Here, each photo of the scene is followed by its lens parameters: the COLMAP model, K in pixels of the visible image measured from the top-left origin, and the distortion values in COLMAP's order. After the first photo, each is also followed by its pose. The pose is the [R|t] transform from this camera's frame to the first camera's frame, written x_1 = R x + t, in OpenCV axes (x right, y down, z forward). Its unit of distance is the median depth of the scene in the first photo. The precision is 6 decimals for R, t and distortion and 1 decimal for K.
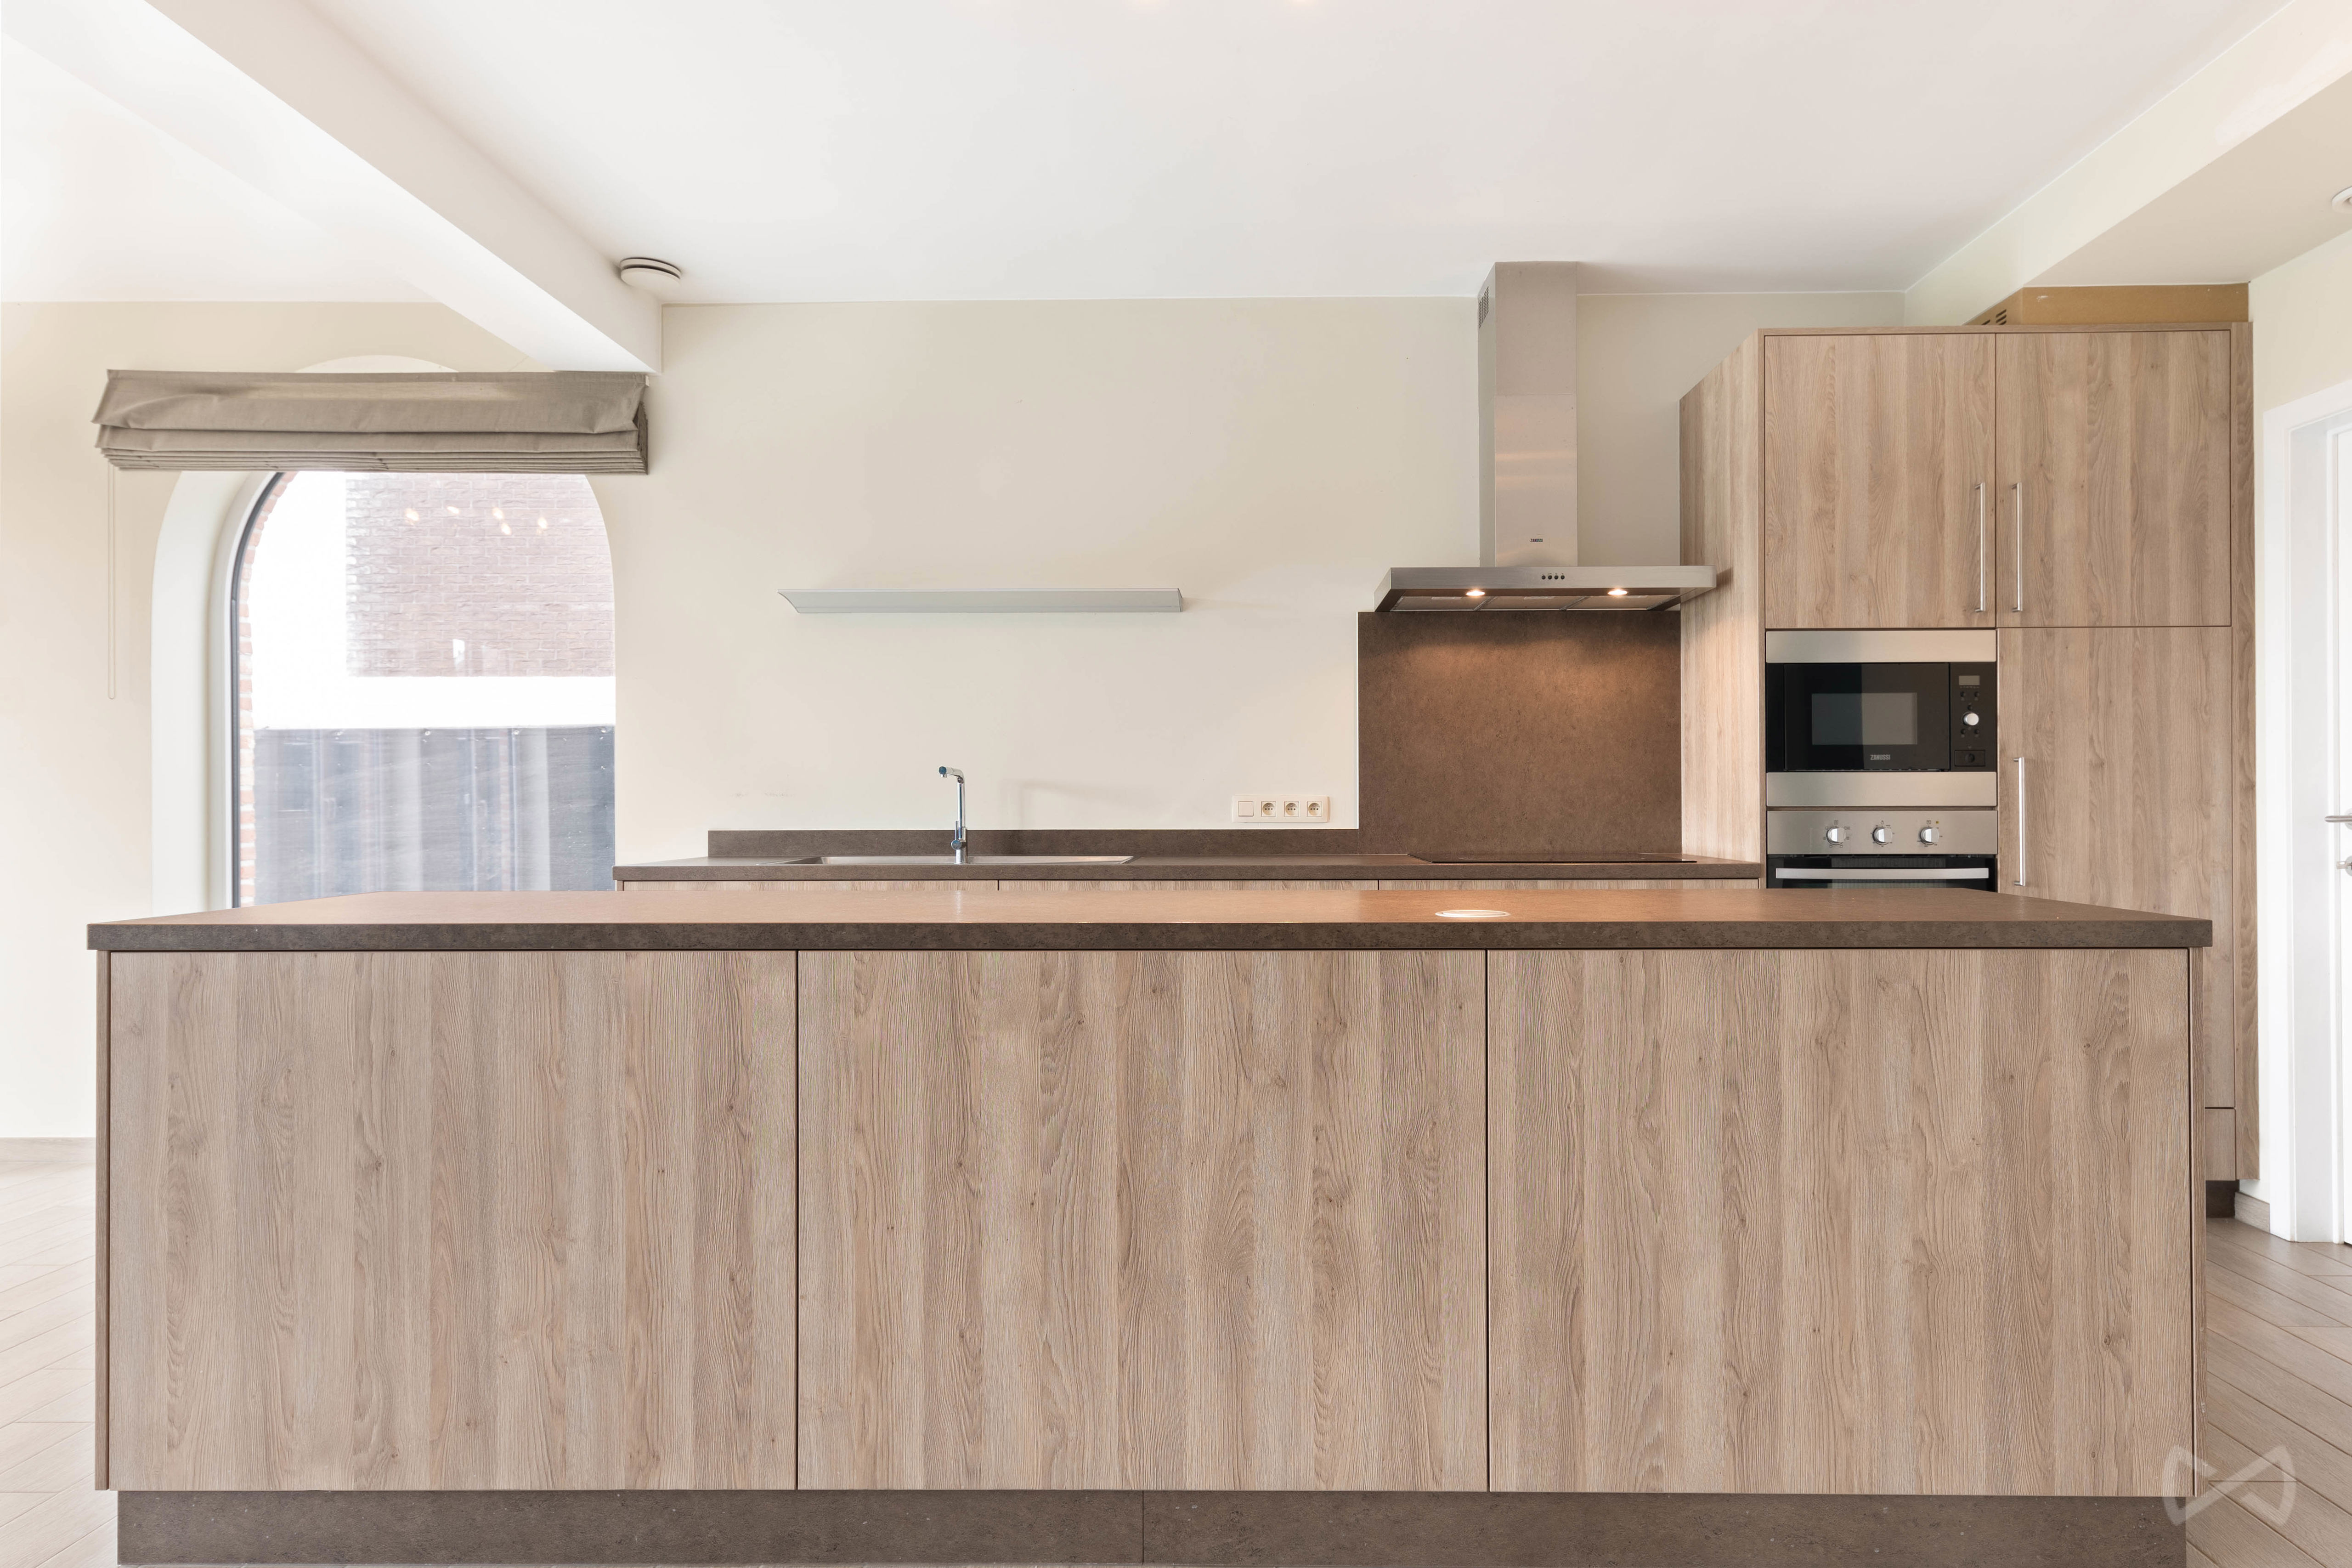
lens RADIAL K [[1283.6, 0, 1177.7], [0, 1283.6, 795.0], [0, 0, 1]] dist [0.014337, 0.000464]
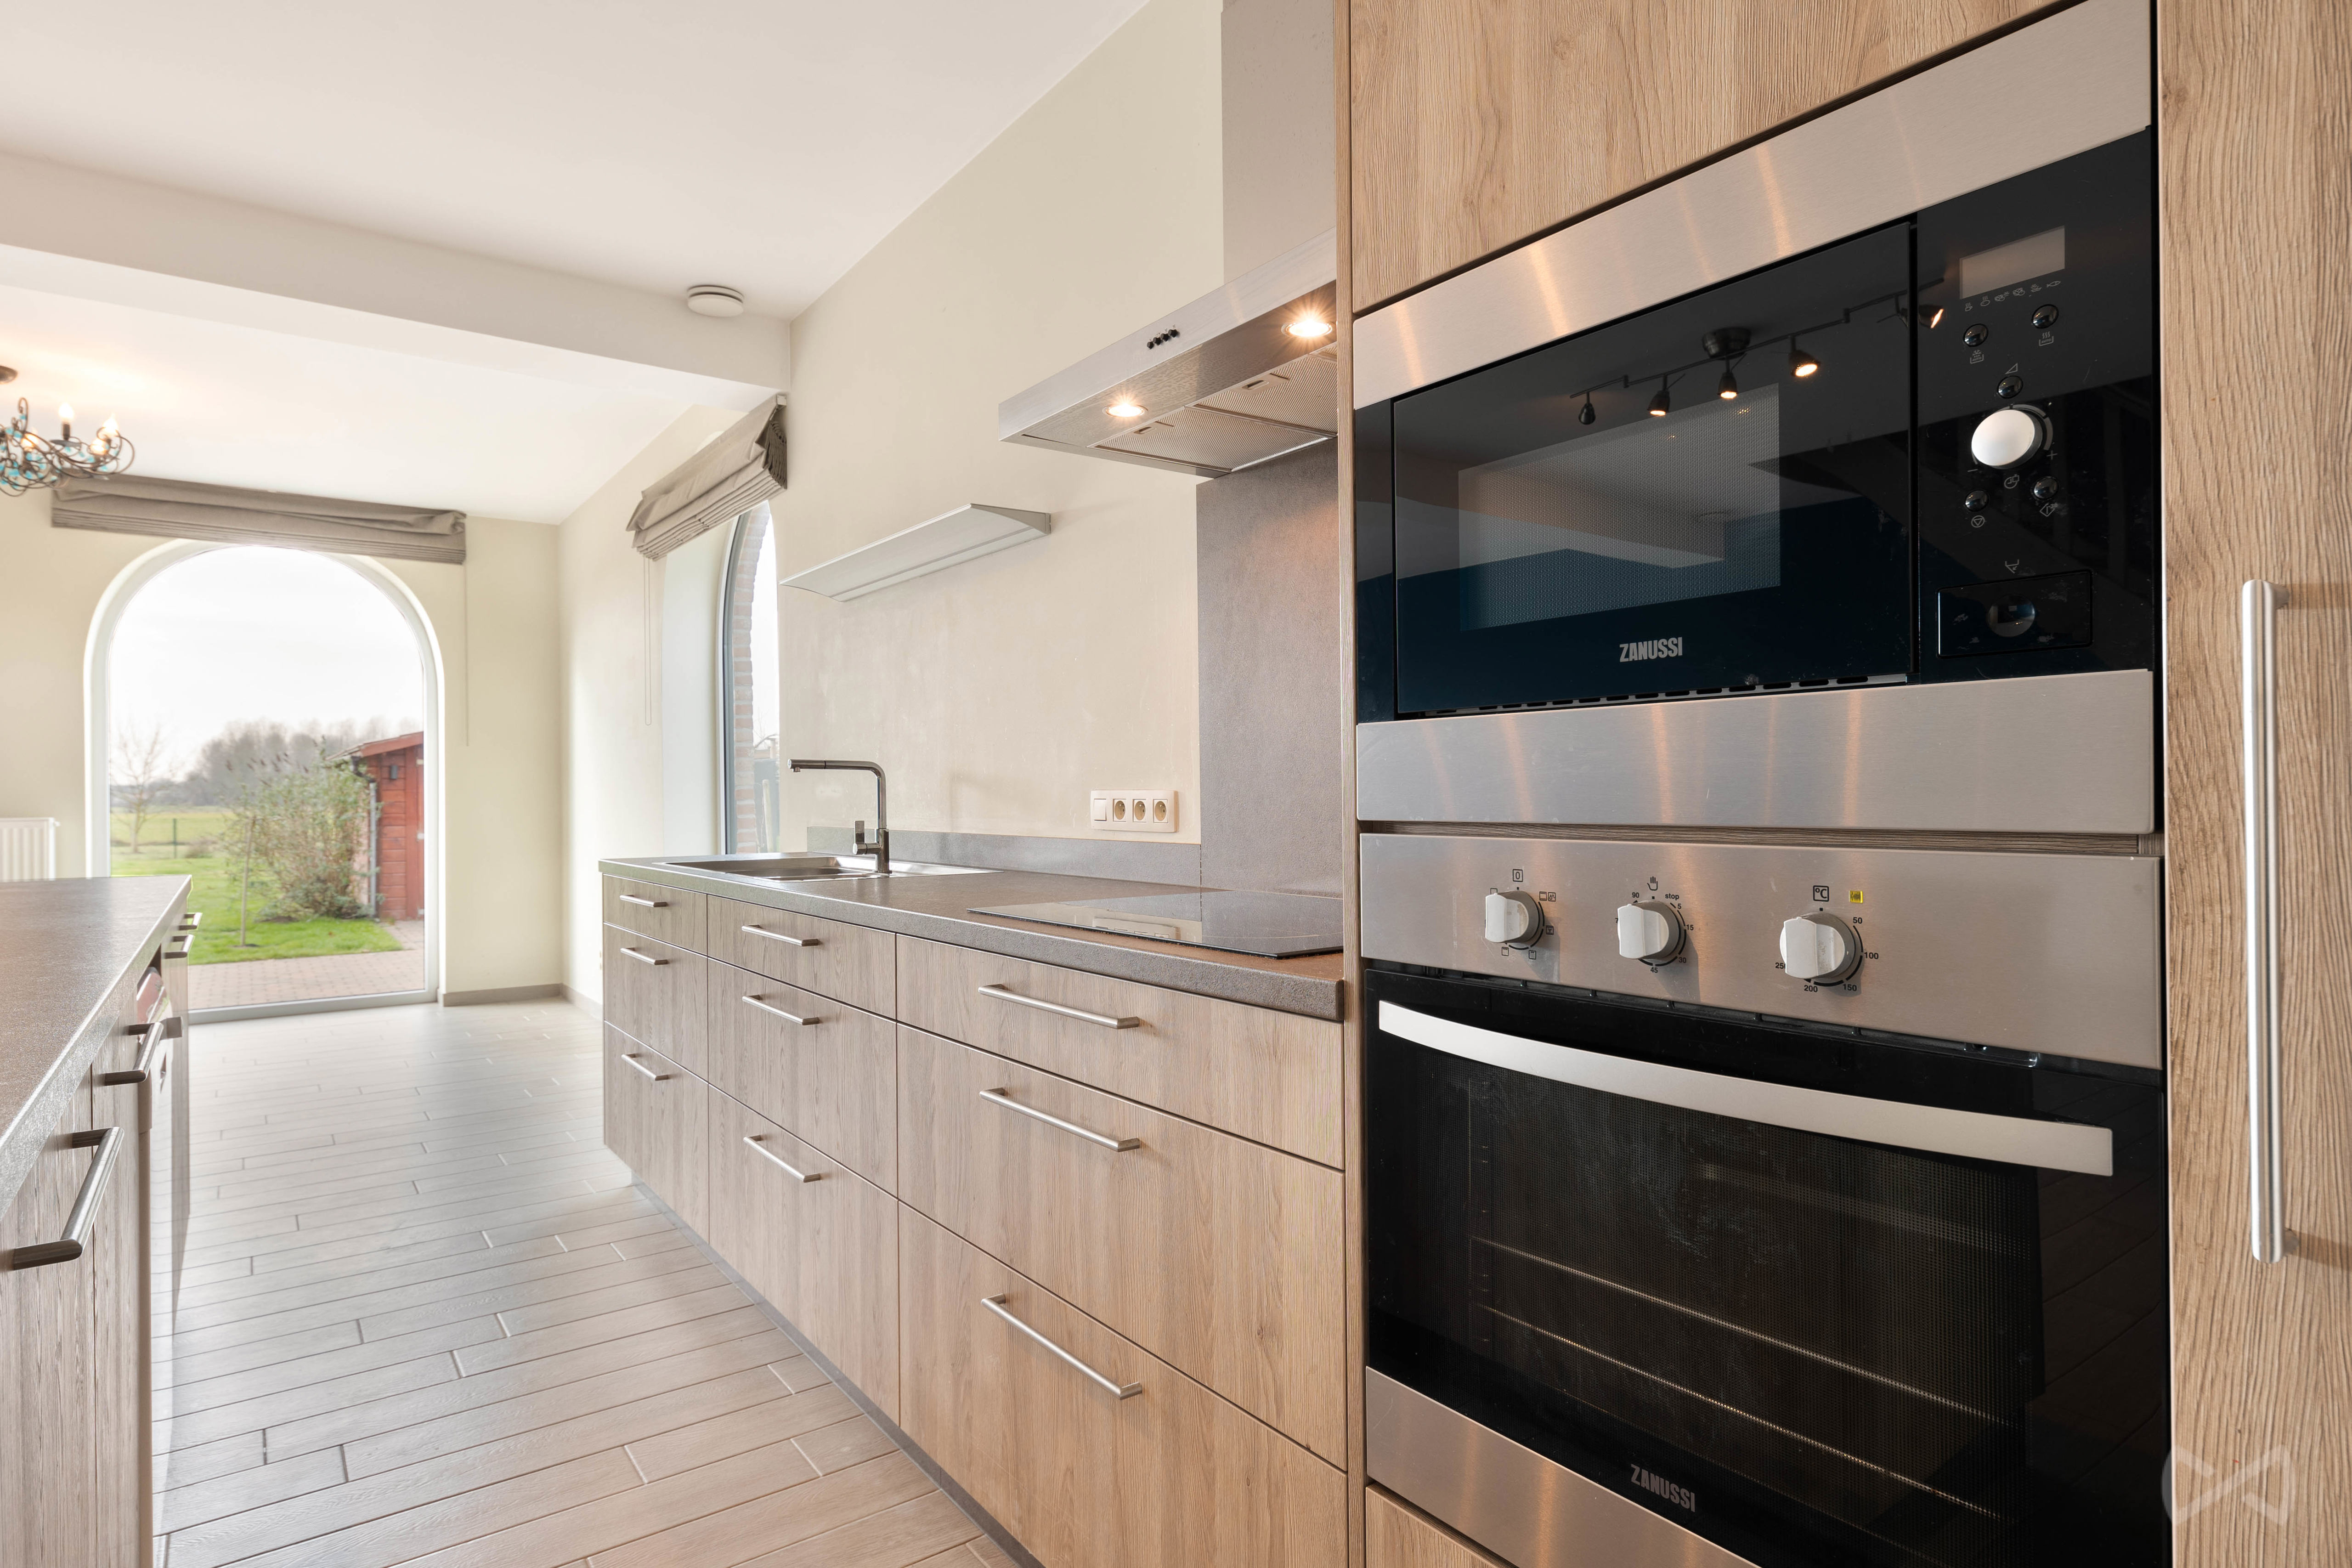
lens RADIAL K [[1239.6, 0, 1167.4], [0, 1239.6, 790.8], [0, 0, 1]] dist [0.002194, 0.000195]
pose [[0.606550, -0.003348, -0.795038, 1.216626], [0.006396, 0.999979, 0.000669, 0.000357], [0.795019, -0.005491, 0.606559, 1.323997]]
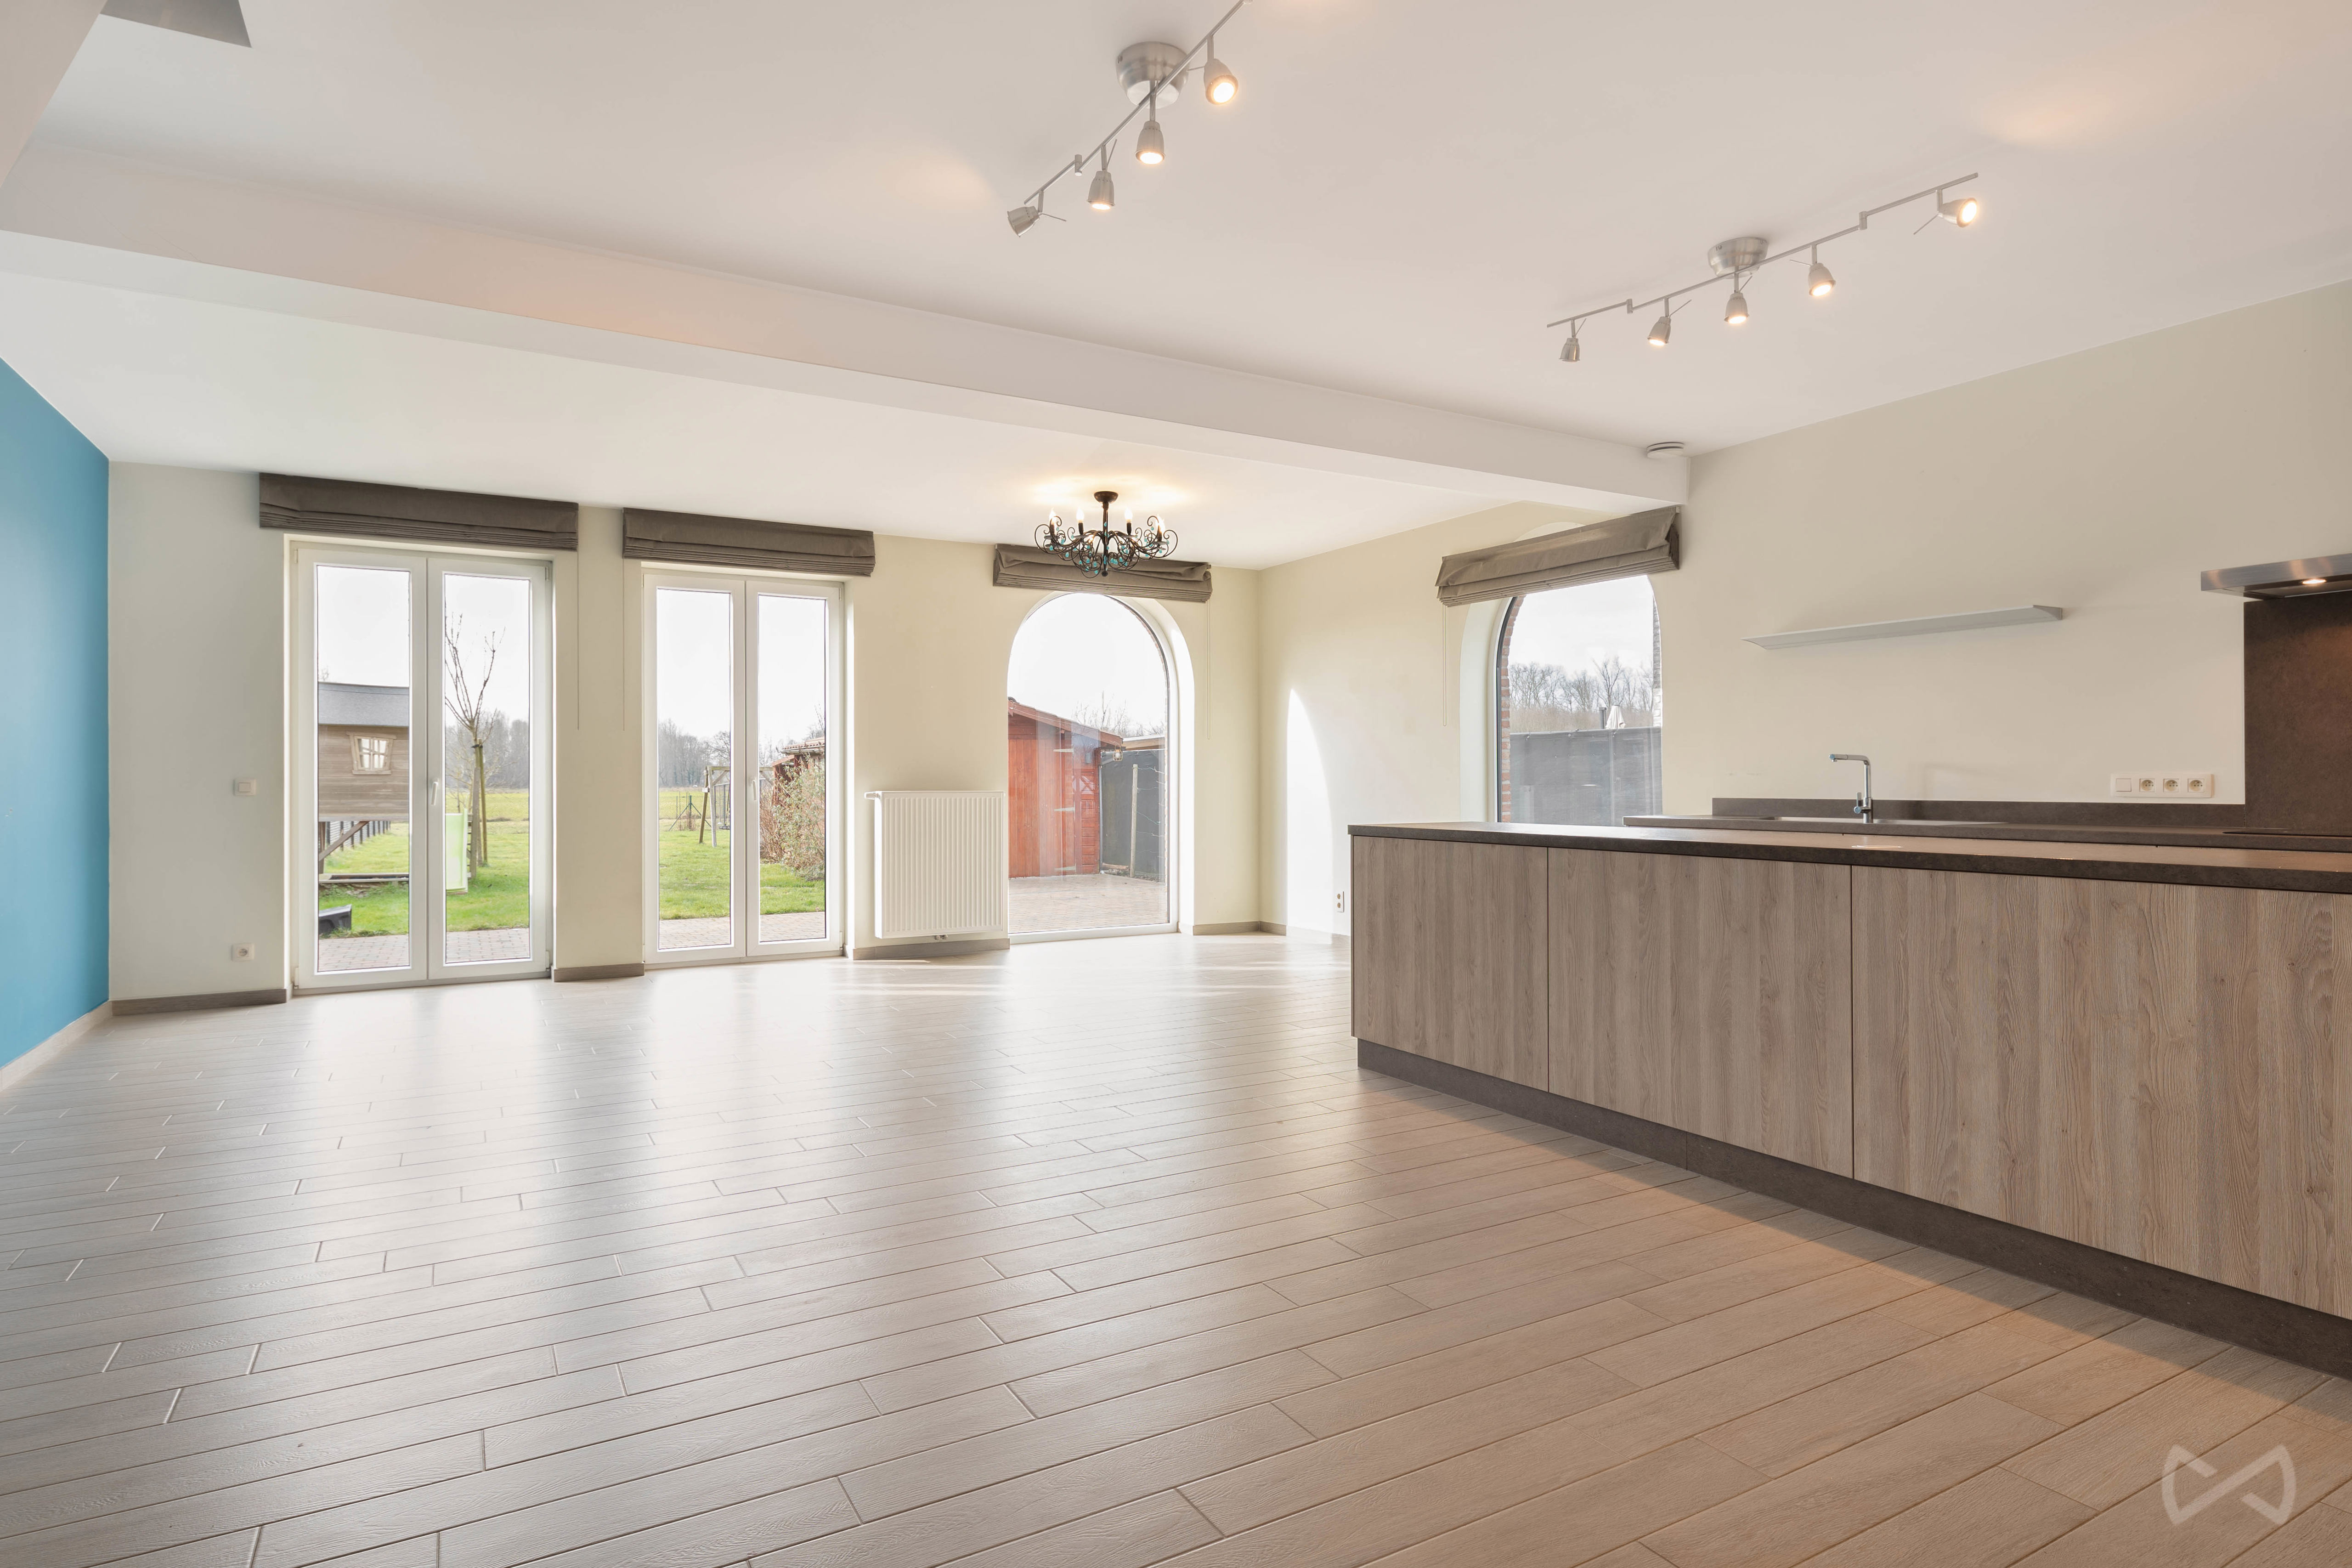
lens RADIAL K [[1245.3, 0, 1175.1], [0, 1245.3, 800.9], [0, 0, 1]] dist [0.000154, 0.000351]
pose [[0.508552, 0.016363, -0.860876, 1.207021], [0.004098, 0.999762, 0.021423, -0.004899], [0.861022, -0.014422, 0.508364, -0.621635]]
